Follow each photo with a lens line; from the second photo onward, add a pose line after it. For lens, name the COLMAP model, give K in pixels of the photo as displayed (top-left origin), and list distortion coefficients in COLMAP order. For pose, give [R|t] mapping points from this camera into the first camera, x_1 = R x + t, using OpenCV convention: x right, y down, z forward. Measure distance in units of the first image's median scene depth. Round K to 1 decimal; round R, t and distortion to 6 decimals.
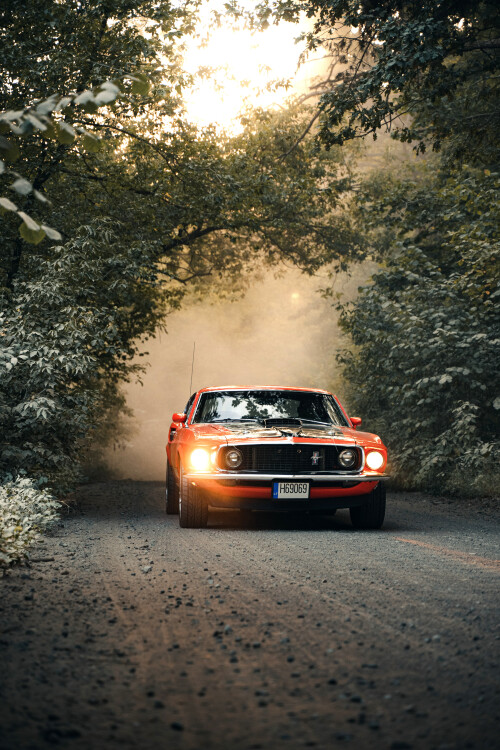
lens RADIAL K [[1645.8, 0, 249.5], [0, 1645.8, 376.4], [0, 0, 1]] dist [0.352554, 0.000000]
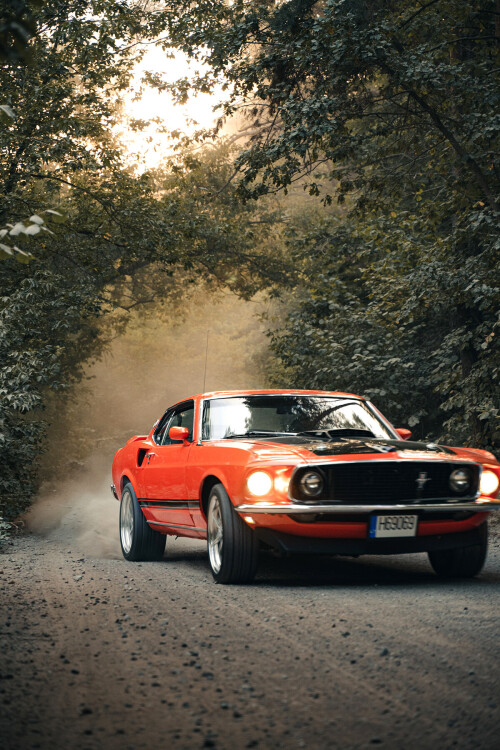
lens RADIAL K [[1645.8, 0, 251.4], [0, 1645.8, 374.9], [0, 0, 1]] dist [0.352554, 0.000000]
pose [[0.999403, -0.020007, 0.028169, 0.015878], [0.020204, 0.999773, -0.006711, -0.011113], [-0.028029, 0.007276, 0.999581, -0.111478]]
